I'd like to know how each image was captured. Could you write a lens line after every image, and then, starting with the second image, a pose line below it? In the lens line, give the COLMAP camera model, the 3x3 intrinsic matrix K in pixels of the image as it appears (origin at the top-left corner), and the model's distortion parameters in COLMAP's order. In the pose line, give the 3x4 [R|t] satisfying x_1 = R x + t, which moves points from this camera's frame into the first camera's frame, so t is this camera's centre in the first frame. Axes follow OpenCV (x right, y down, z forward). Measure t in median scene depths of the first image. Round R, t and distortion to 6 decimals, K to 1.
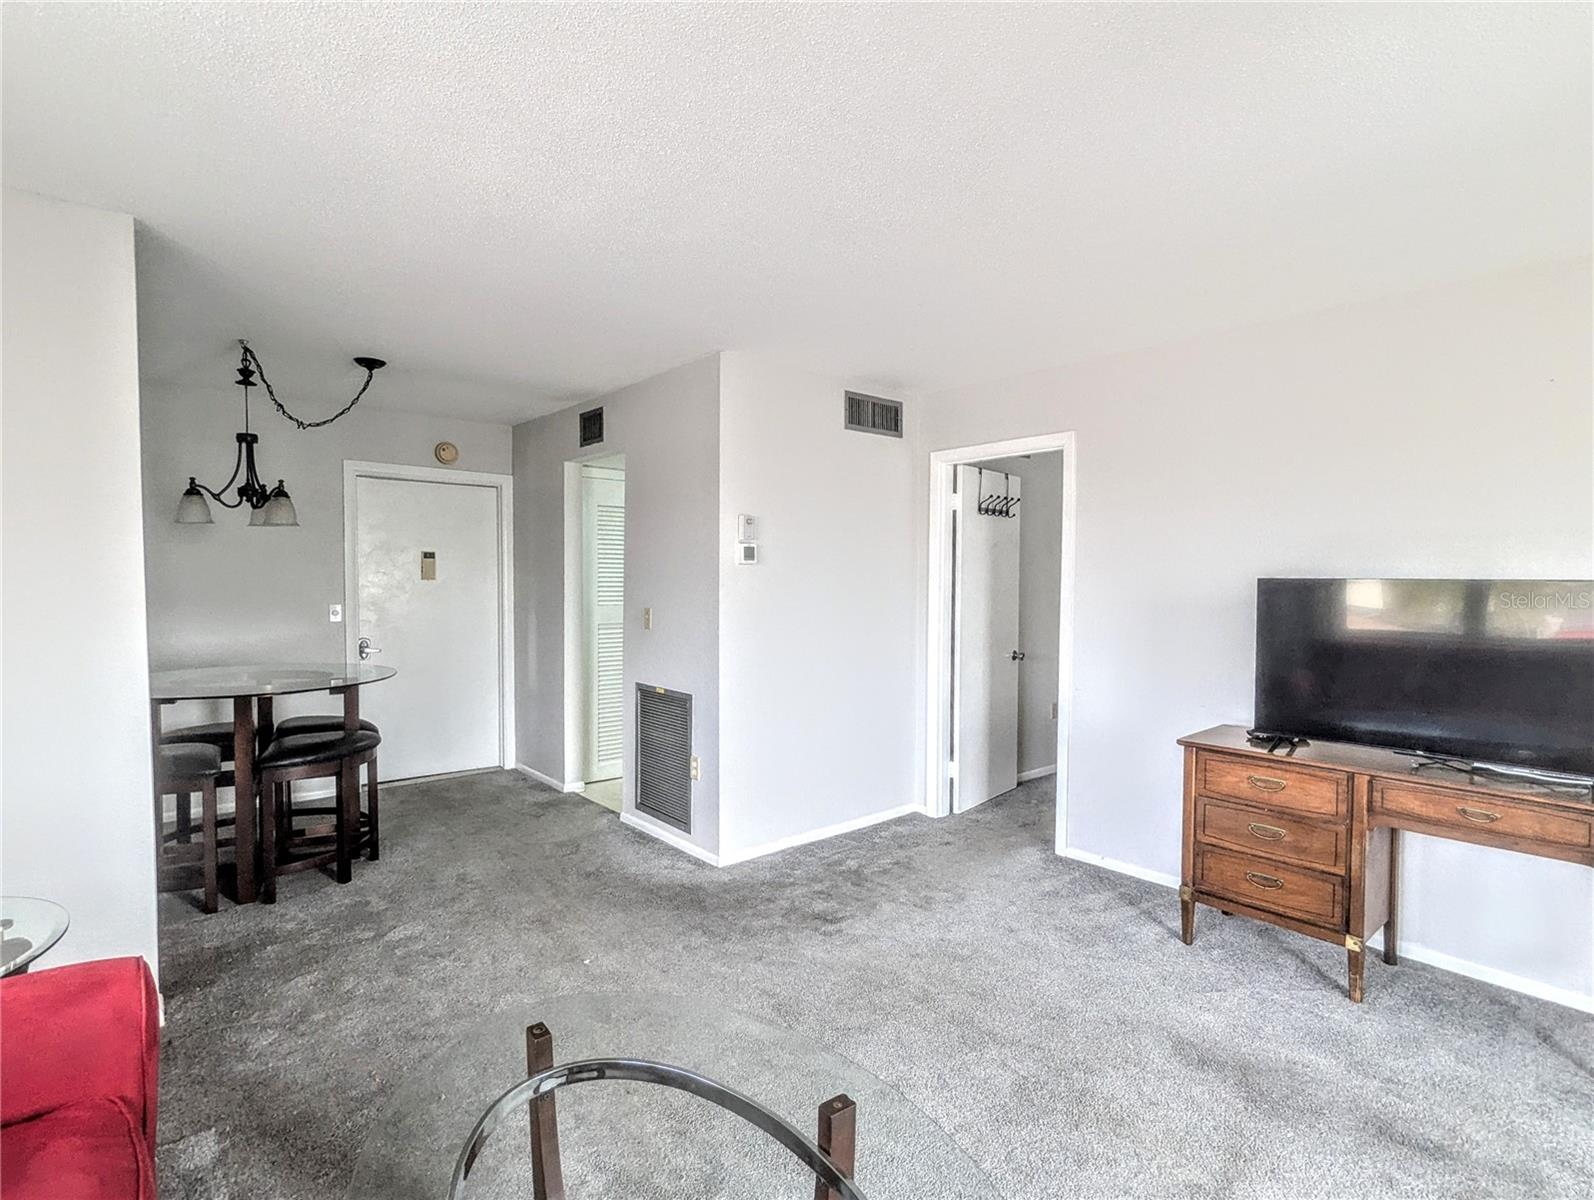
lens RADIAL K [[806.1, 0, 799.3], [0, 806.1, 602.5], [0, 0, 1]] dist [-0.000287, 0.000302]
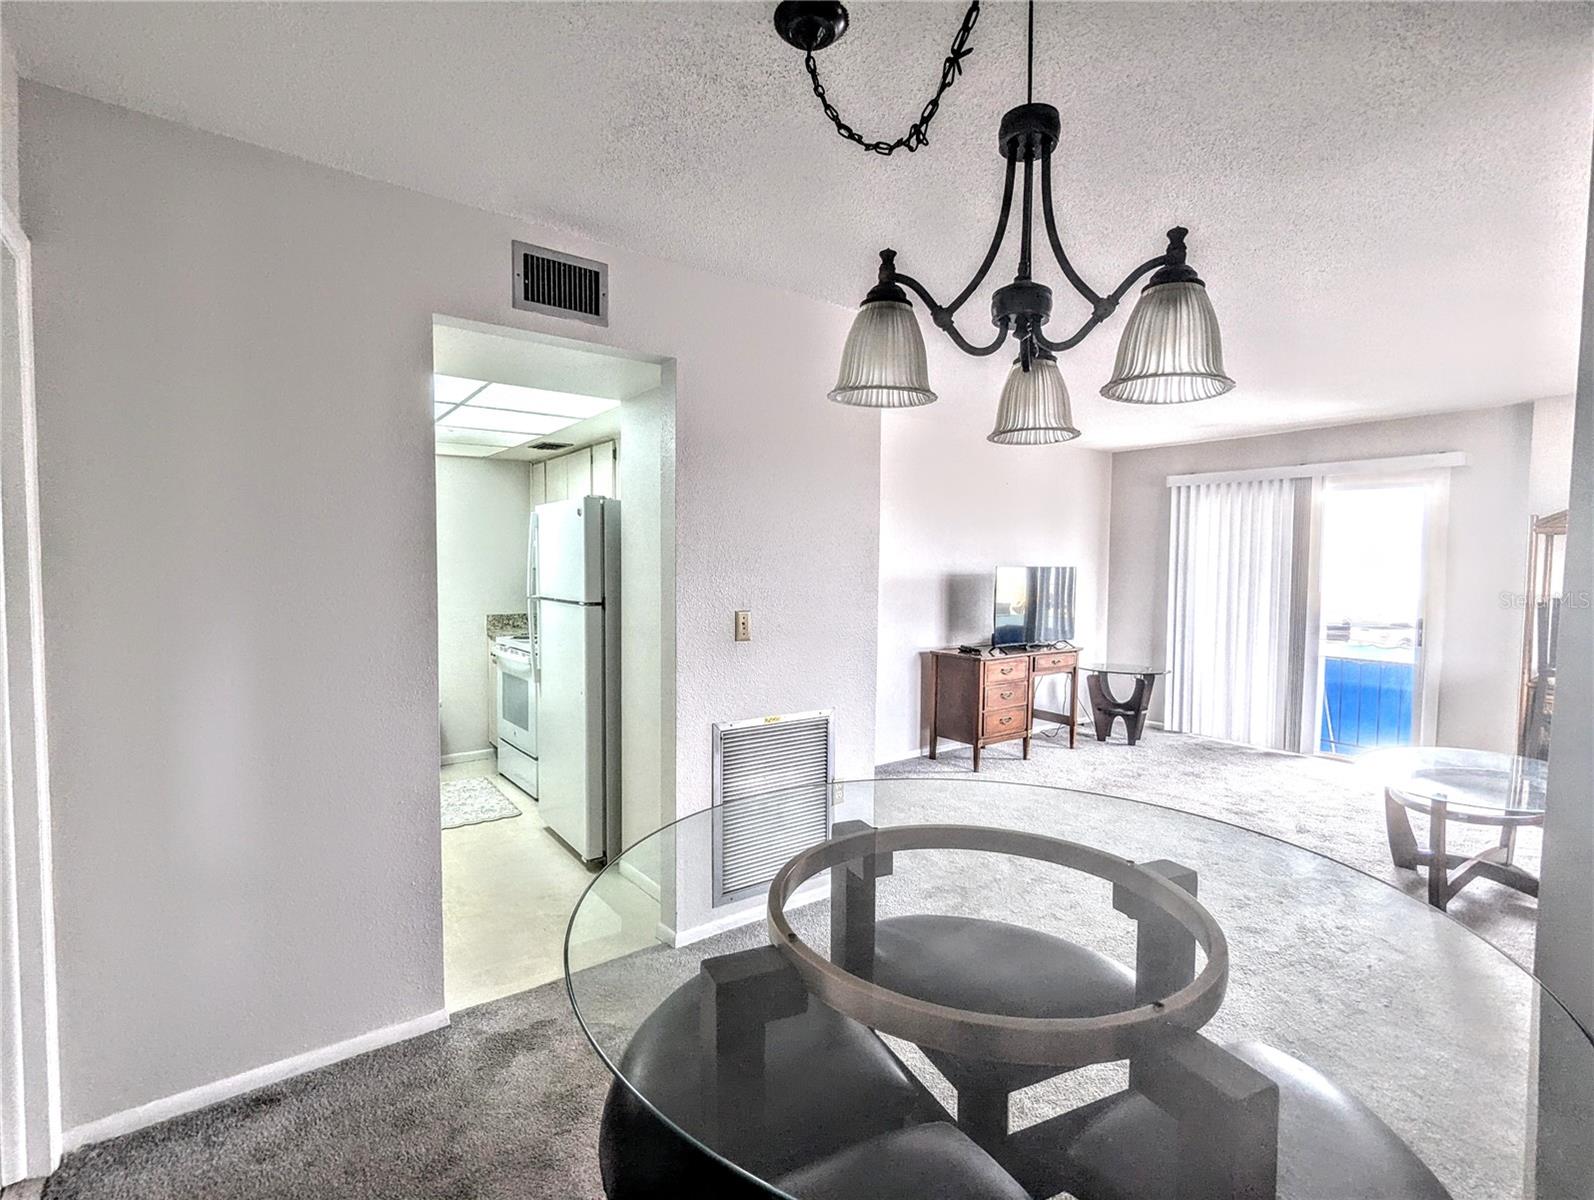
lens RADIAL K [[755.0, 0, 797.3], [0, 755.0, 603.7], [0, 0, 1]] dist [-0.001020, -0.000046]
pose [[0.062082, -0.053989, 0.996610, -0.967721], [0.025542, 0.998295, 0.052490, -0.037438], [-0.997744, 0.022197, 0.063355, 1.044980]]
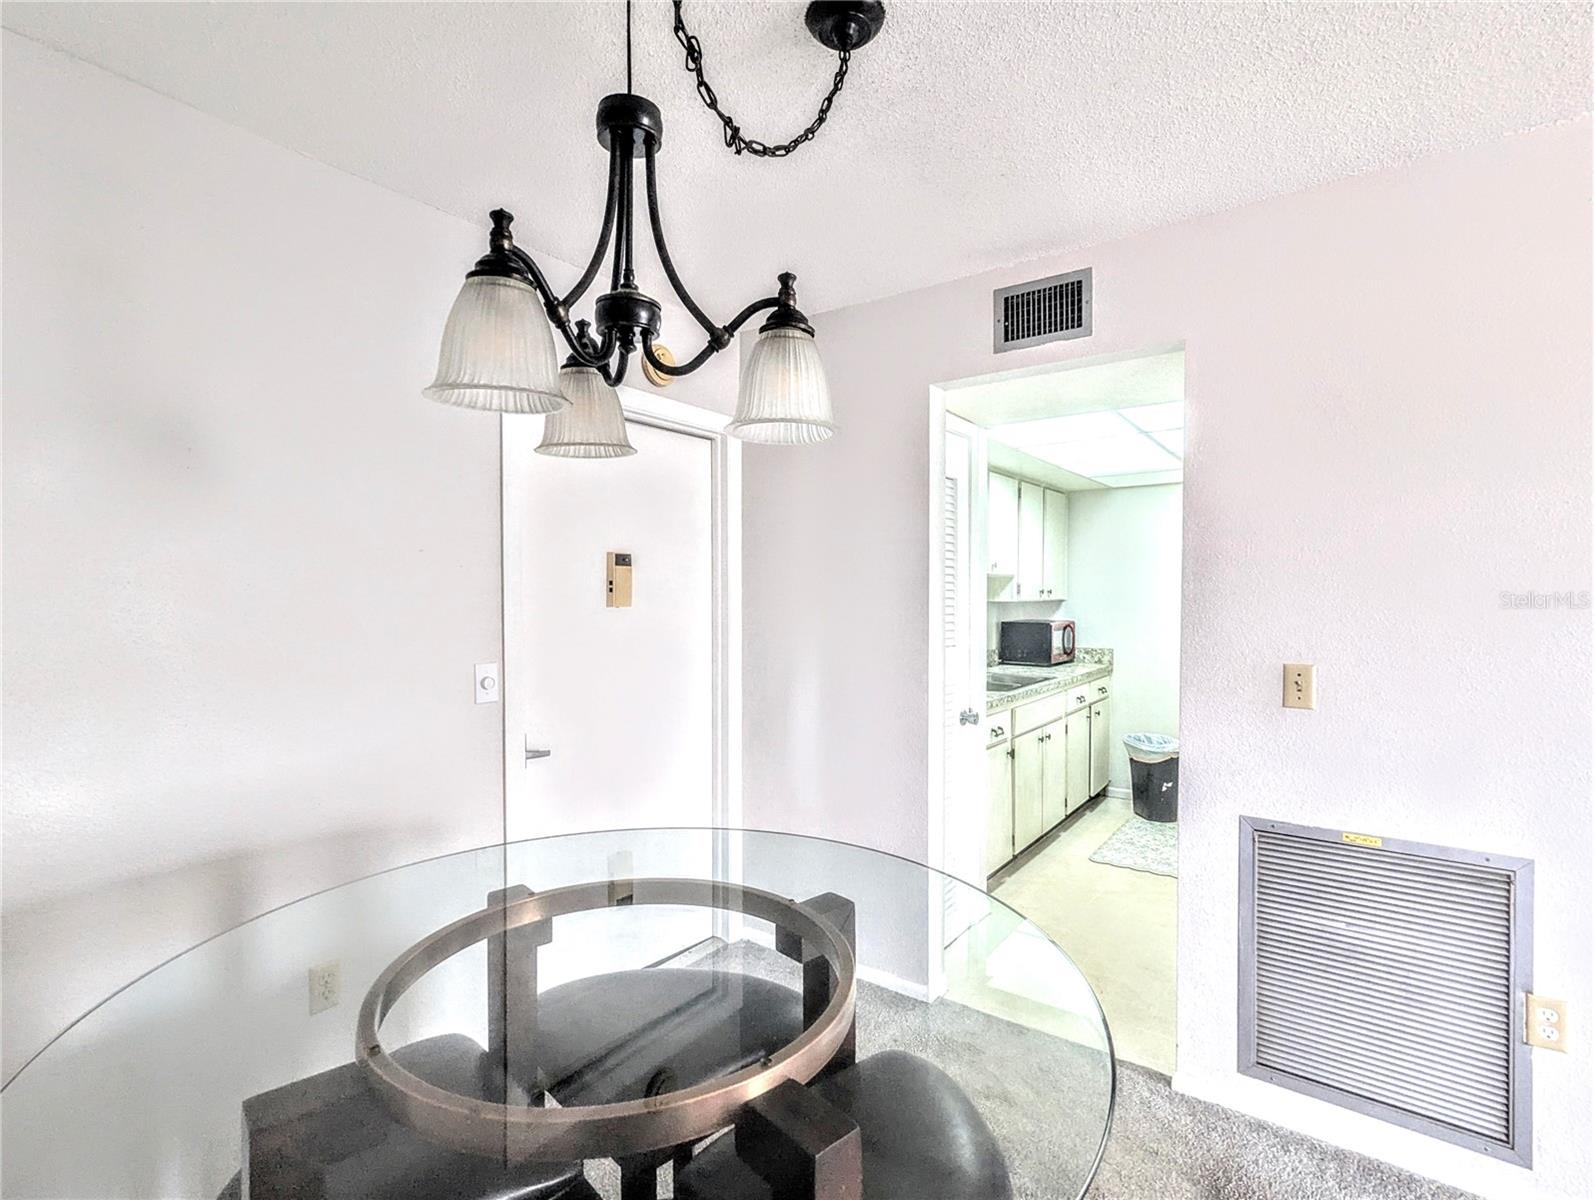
lens RADIAL K [[777.2, 0, 798.0], [0, 777.2, 601.5], [0, 0, 1]] dist [-0.002015, 0.000619]
pose [[0.973334, -0.008860, 0.229223, -0.673648], [0.013272, 0.999755, -0.017713, -0.030776], [-0.229010, 0.020283, 0.973213, 0.706167]]
